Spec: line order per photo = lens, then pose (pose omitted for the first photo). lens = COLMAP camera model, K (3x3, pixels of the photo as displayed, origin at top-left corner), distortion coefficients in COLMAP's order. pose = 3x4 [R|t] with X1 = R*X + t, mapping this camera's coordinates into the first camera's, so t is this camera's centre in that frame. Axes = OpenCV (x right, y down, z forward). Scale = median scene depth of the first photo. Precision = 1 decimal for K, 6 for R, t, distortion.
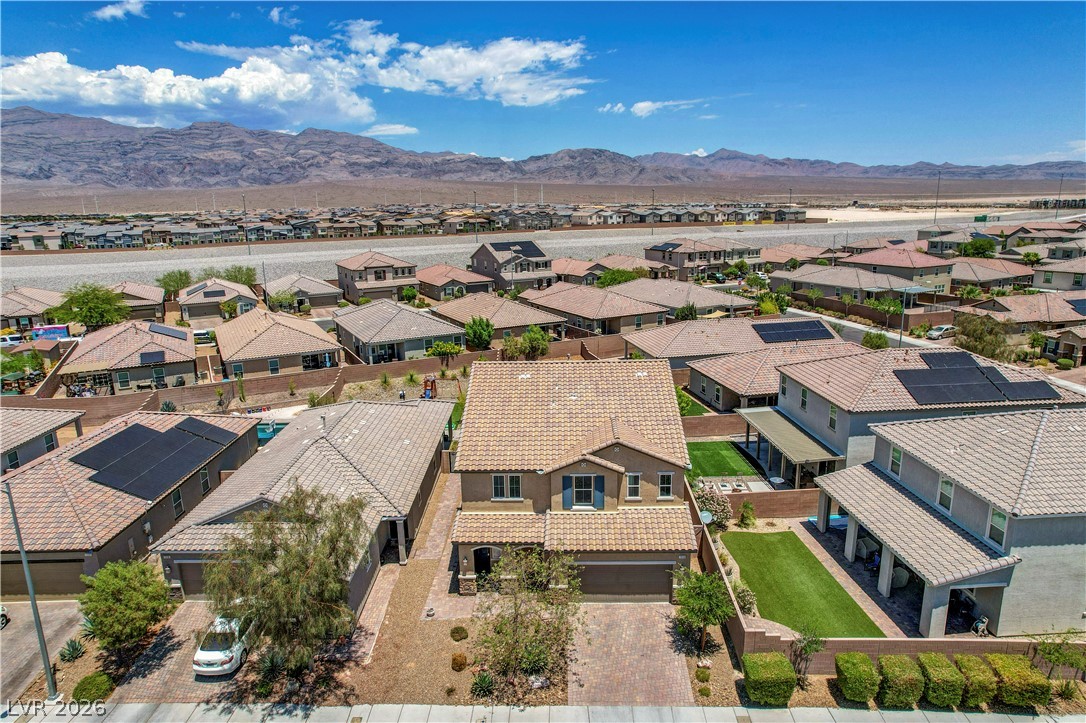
lens RADIAL K [[695.9, 0, 543.0], [0, 695.9, 361.5], [0, 0, 1]] dist [-0.078185, 0.071835]
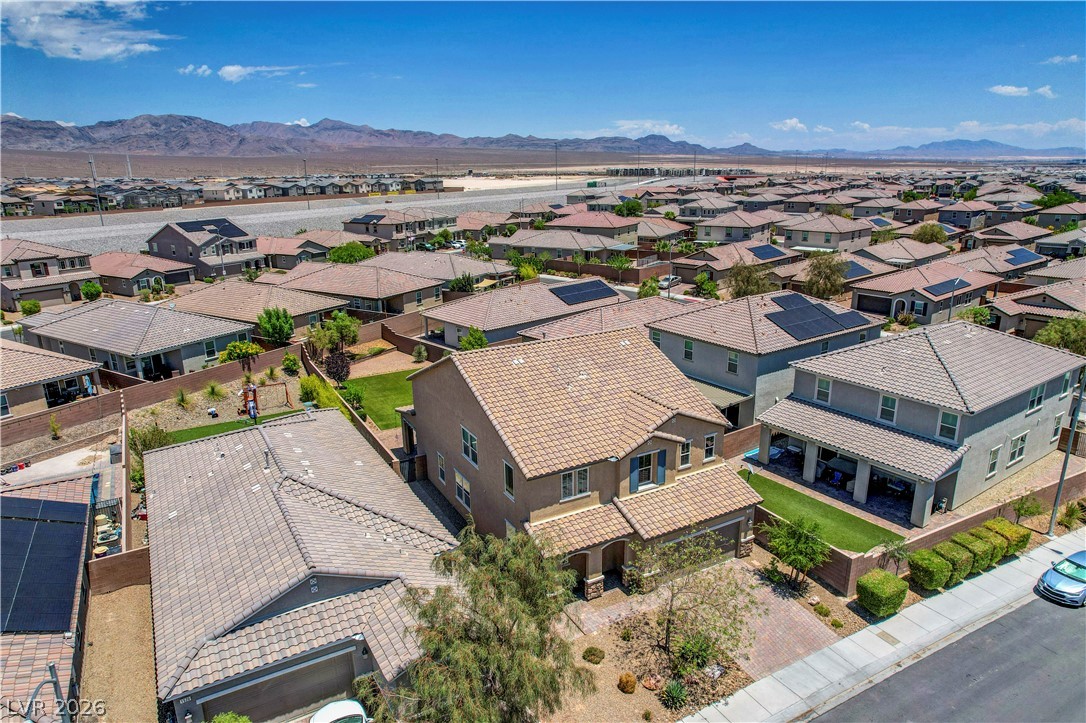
lens RADIAL K [[695.9, 0, 543.0], [0, 695.9, 361.5], [0, 0, 1]] dist [-0.078185, 0.071835]
pose [[0.859376, -0.135028, 0.493194, -0.119700], [0.115463, 0.990836, 0.070083, -0.010368], [-0.498138, -0.003282, 0.867092, 0.056478]]
